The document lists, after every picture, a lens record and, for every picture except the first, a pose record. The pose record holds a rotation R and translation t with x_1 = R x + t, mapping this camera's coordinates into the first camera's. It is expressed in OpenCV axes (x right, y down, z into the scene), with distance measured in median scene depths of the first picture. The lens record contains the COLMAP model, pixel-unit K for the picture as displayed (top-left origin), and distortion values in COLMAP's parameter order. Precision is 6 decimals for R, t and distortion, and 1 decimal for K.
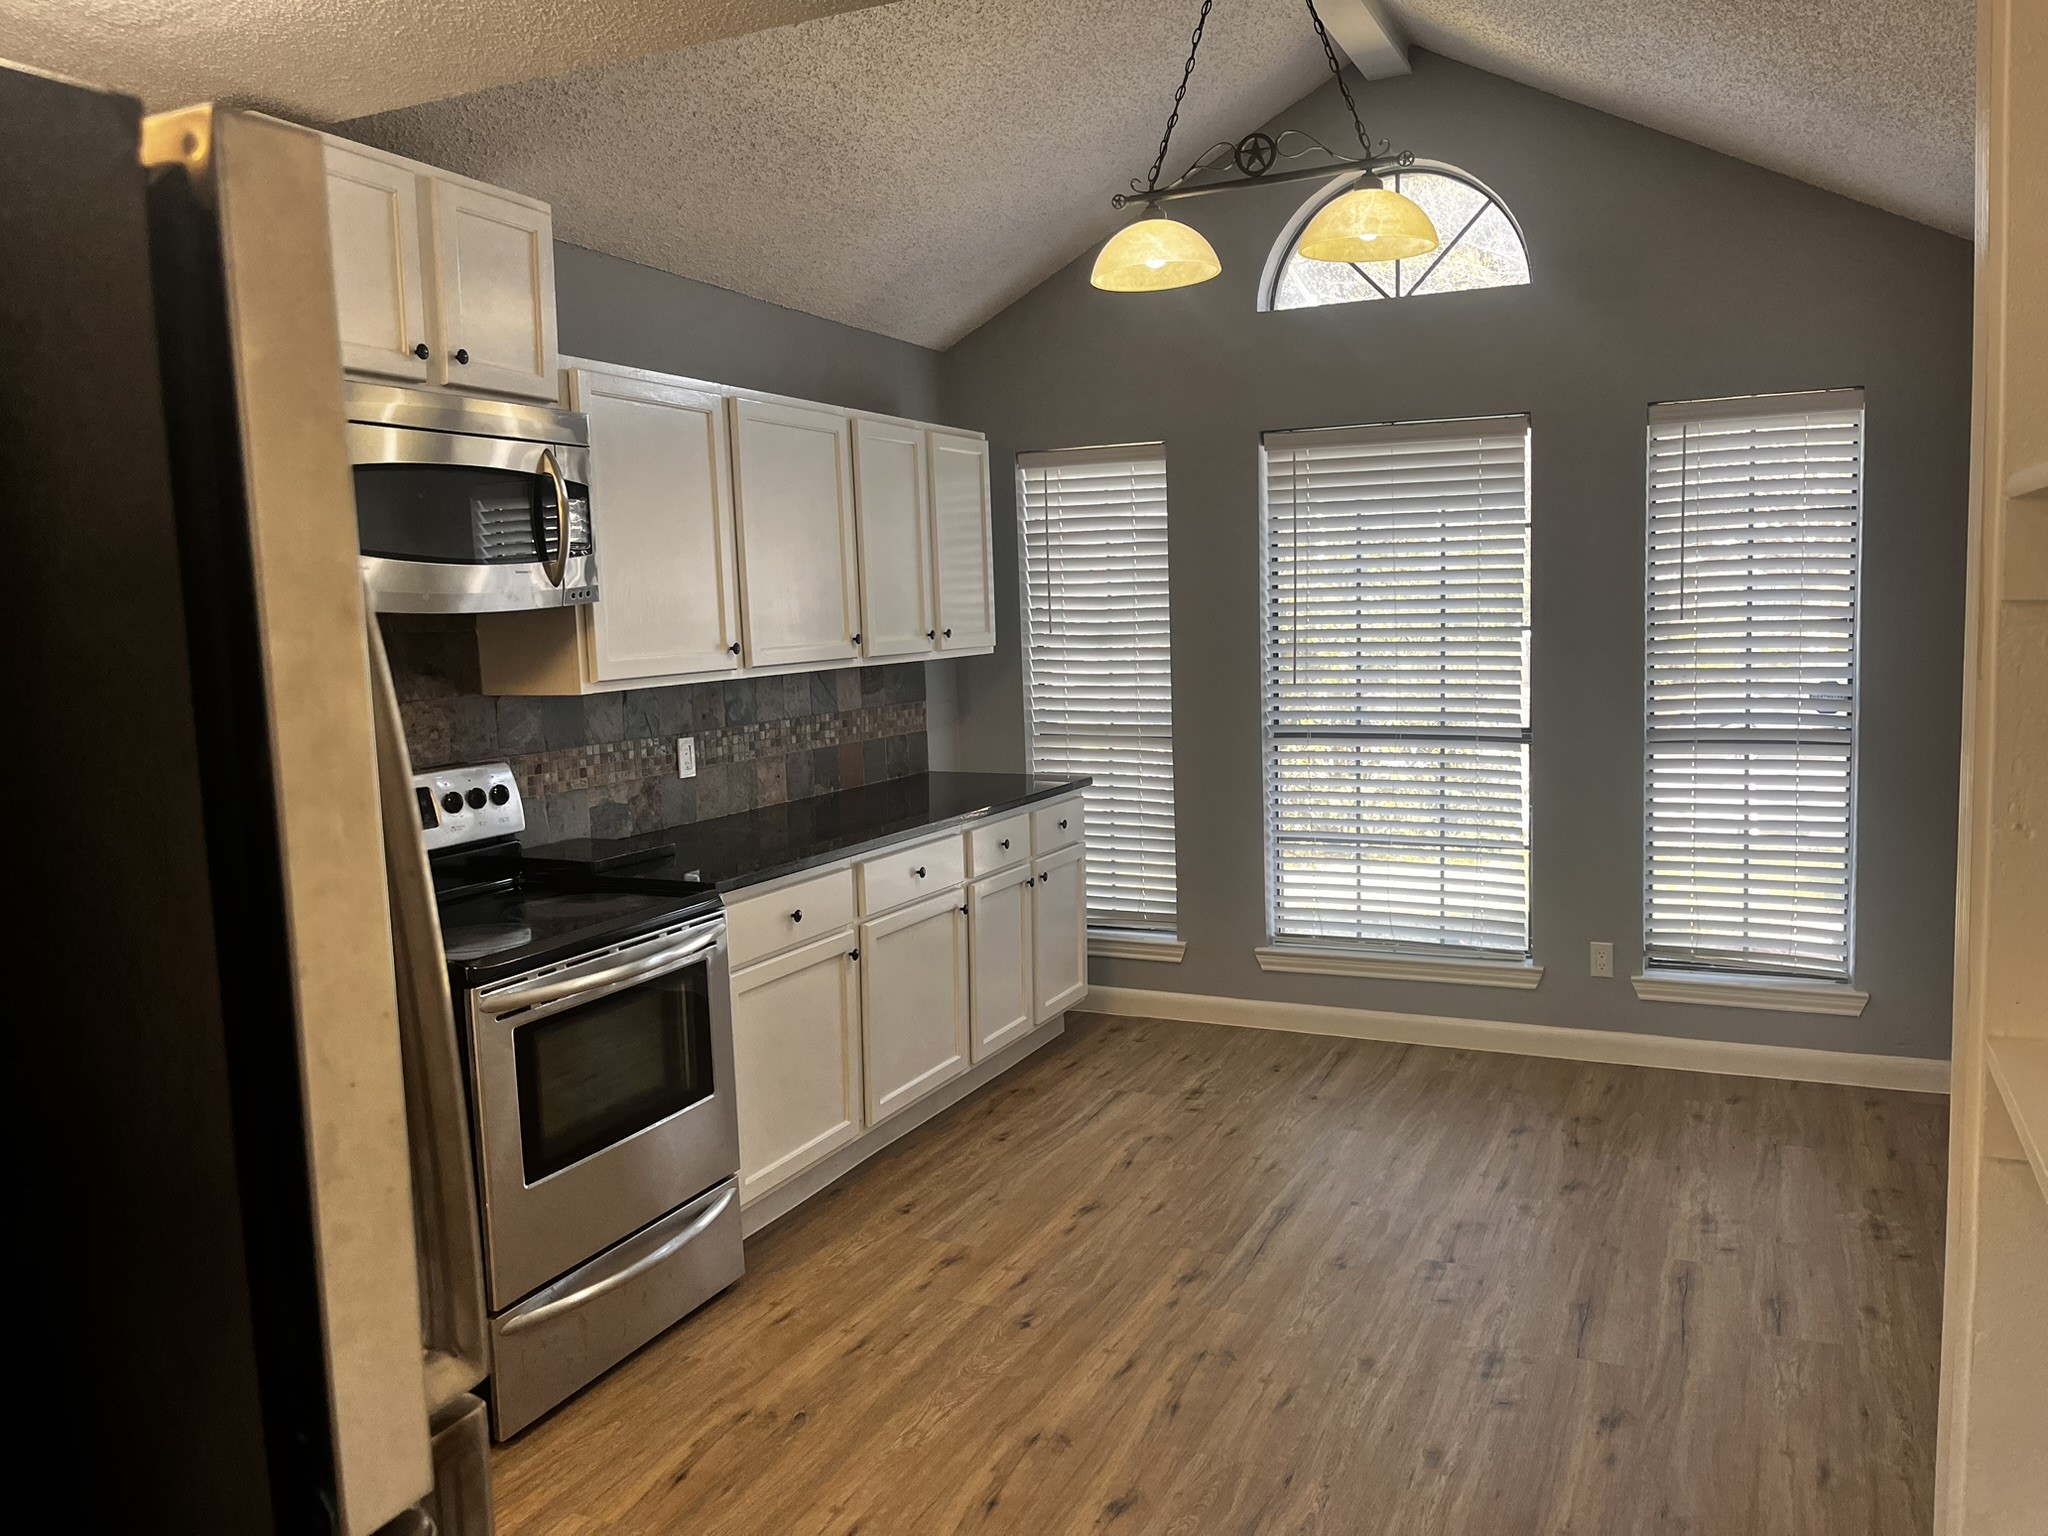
lens RADIAL K [[1557.0, 0, 1016.3], [0, 1557.0, 768.5], [0, 0, 1]] dist [0.039265, -0.059534]
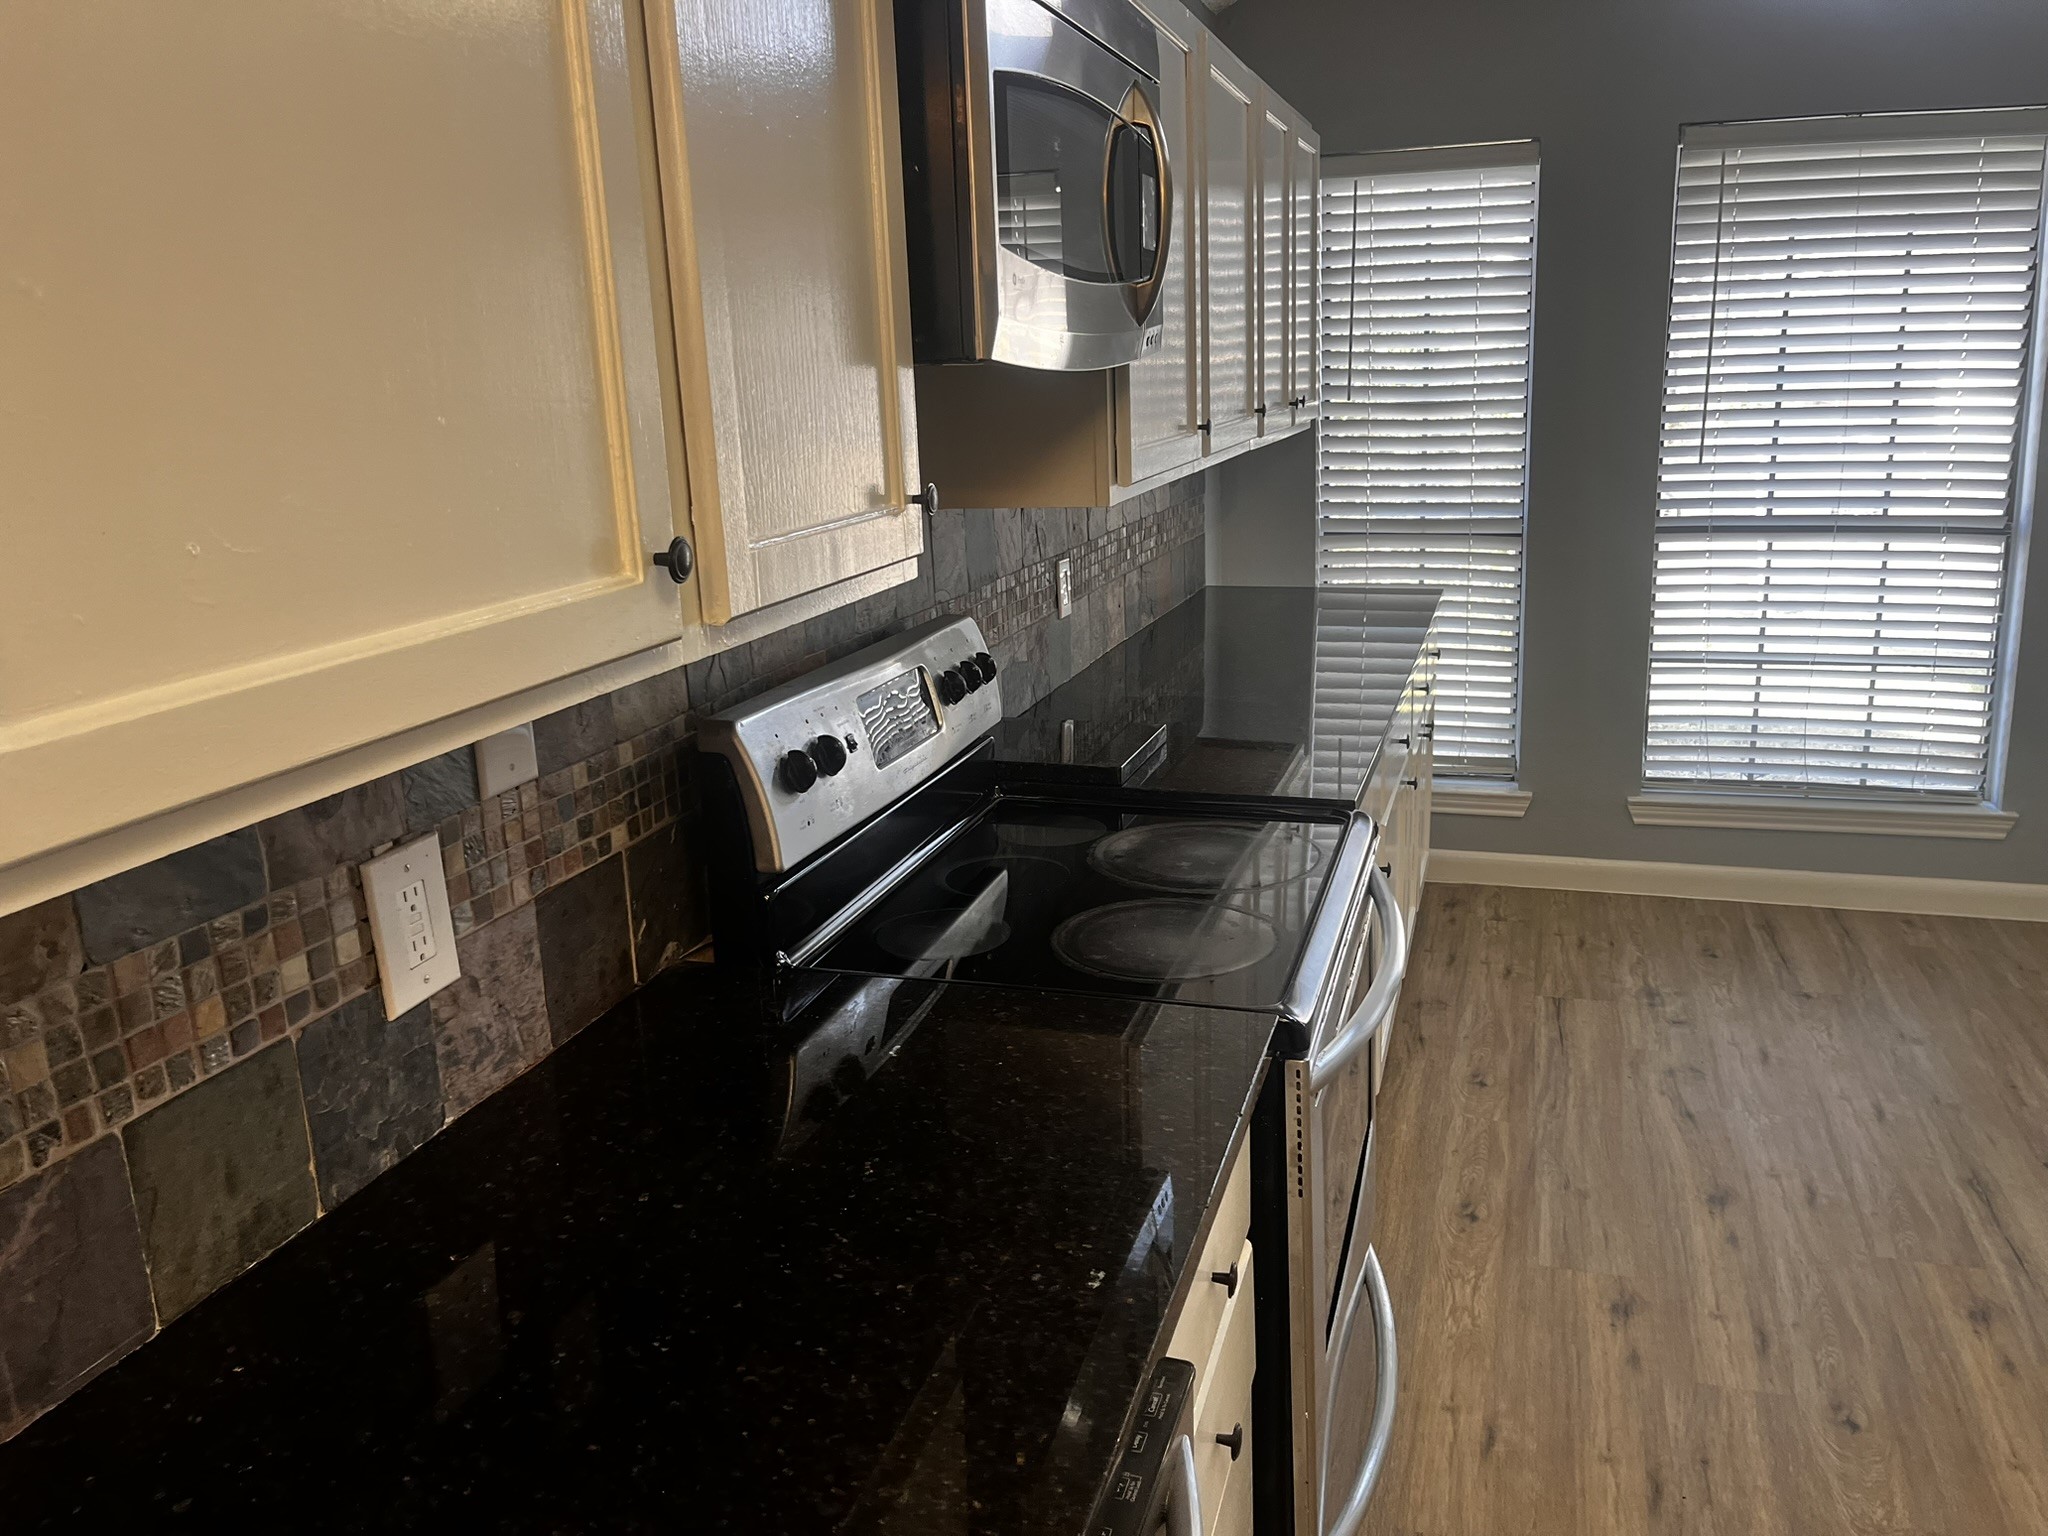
lens RADIAL K [[1557.0, 0, 1030.0], [0, 1557.0, 764.7], [0, 0, 1]] dist [0.039265, -0.059534]
pose [[0.990750, -0.038050, 0.130254, -0.351189], [0.019861, 0.990206, 0.138194, -0.026824], [-0.134236, -0.134329, 0.981803, 0.338743]]
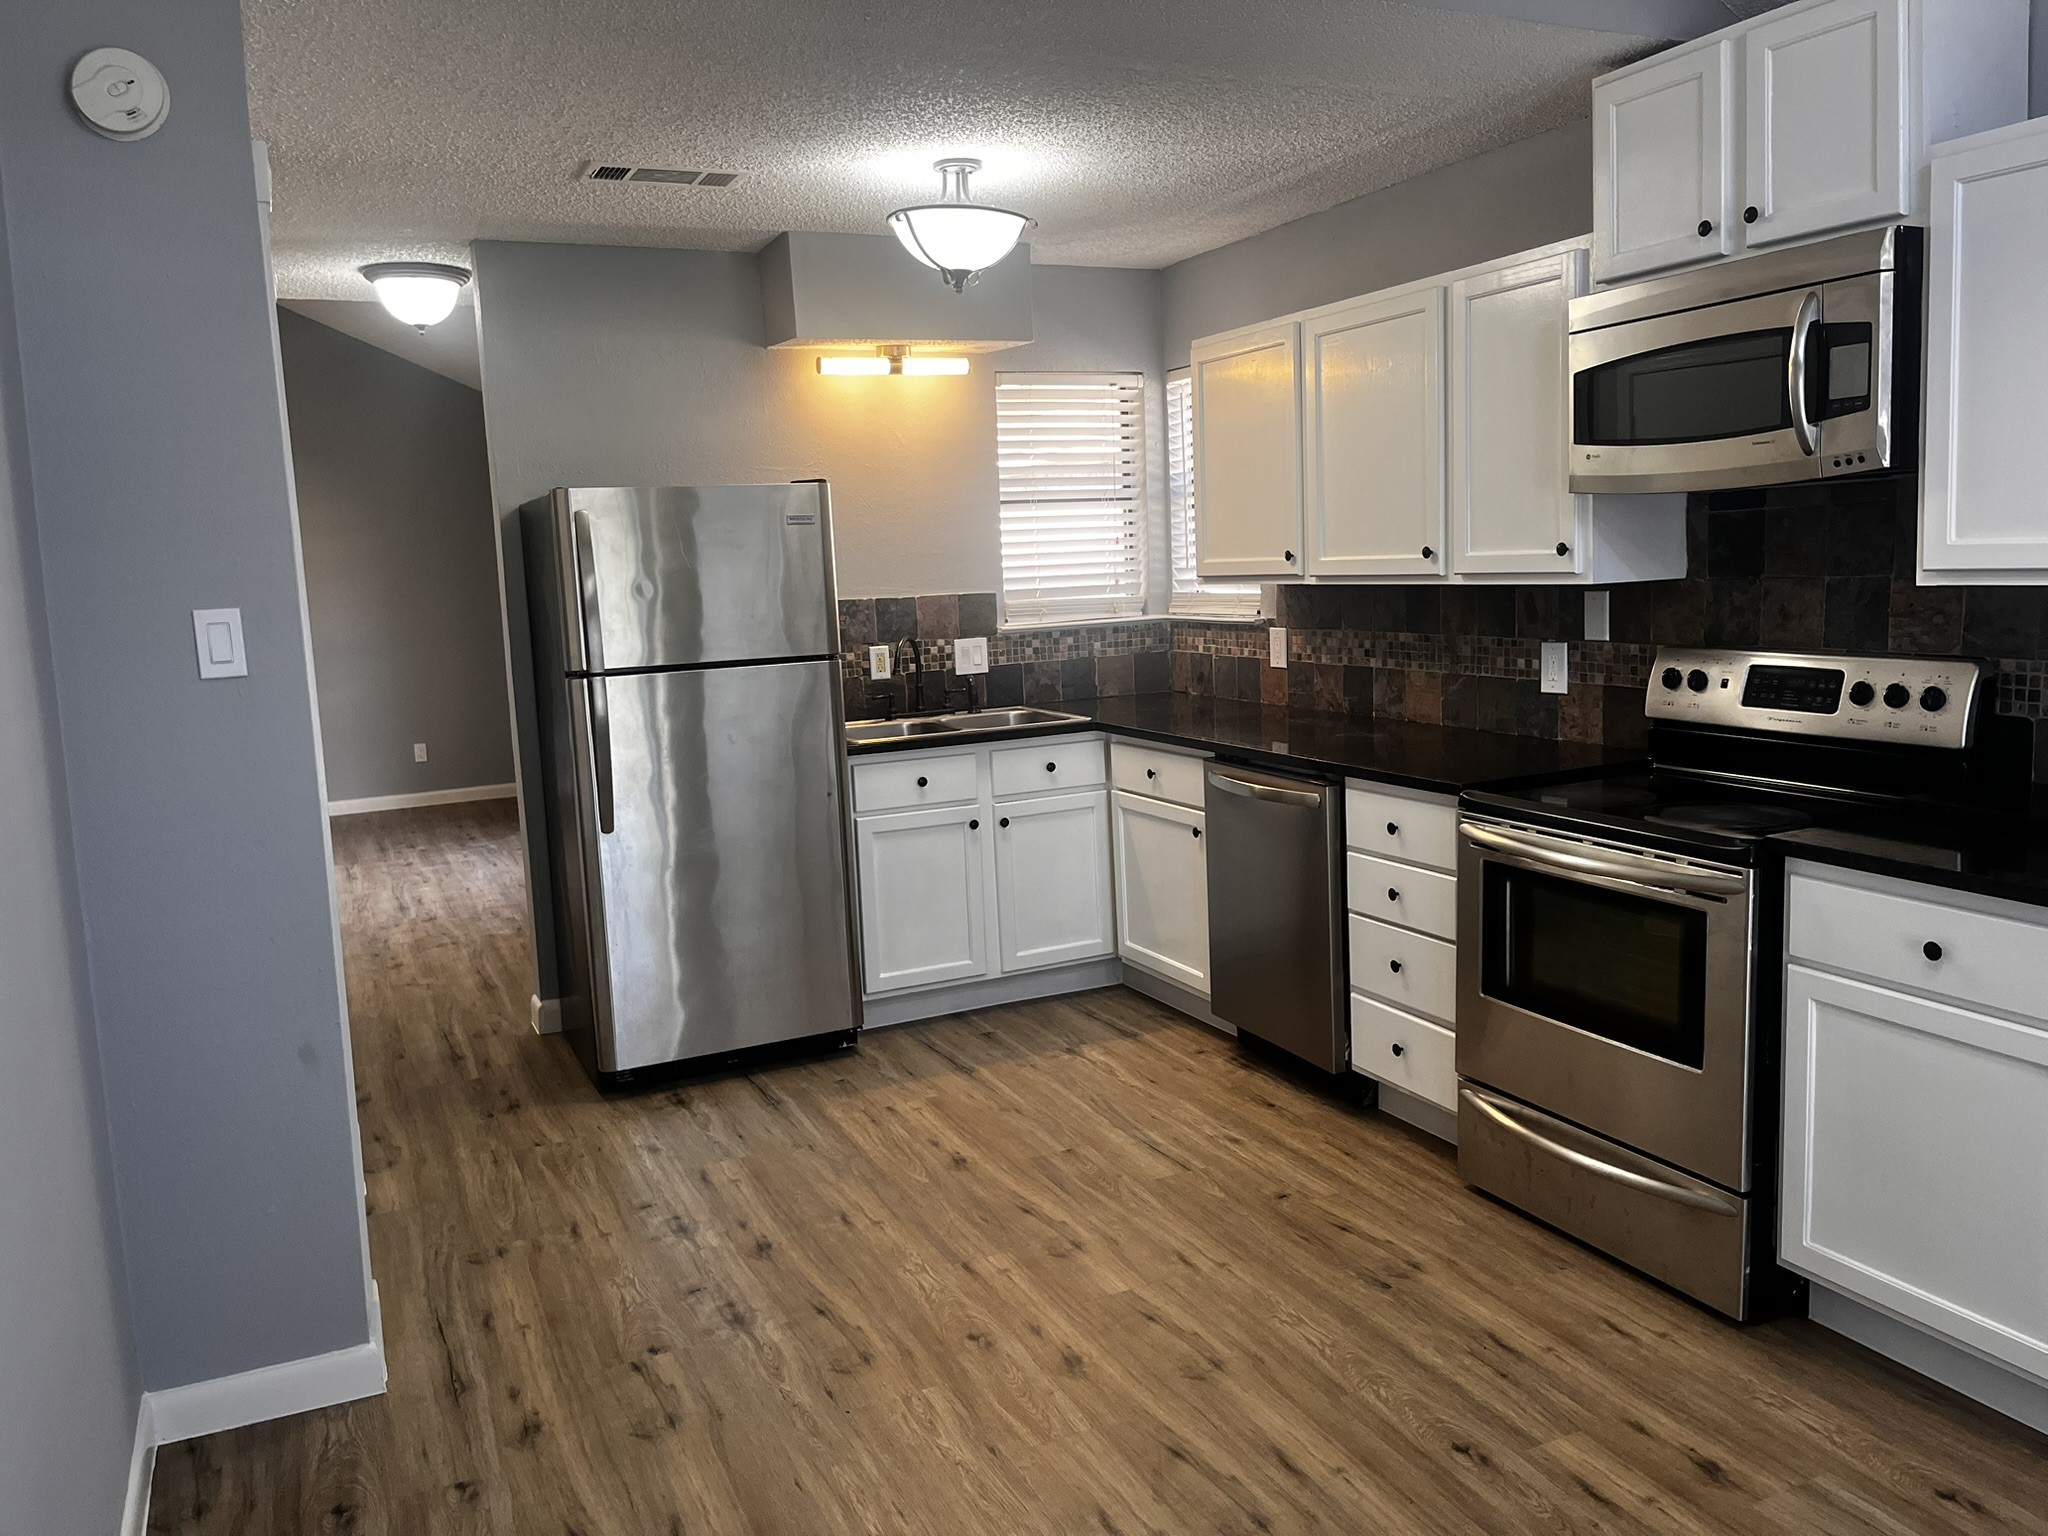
lens RADIAL K [[1557.0, 0, 1055.9], [0, 1557.0, 746.7], [0, 0, 1]] dist [0.039265, -0.059534]
pose [[-0.622675, 0.157924, -0.766378, 0.542315], [-0.023639, 0.975178, 0.220157, -0.117795], [0.782123, 0.155203, -0.603486, 1.026078]]
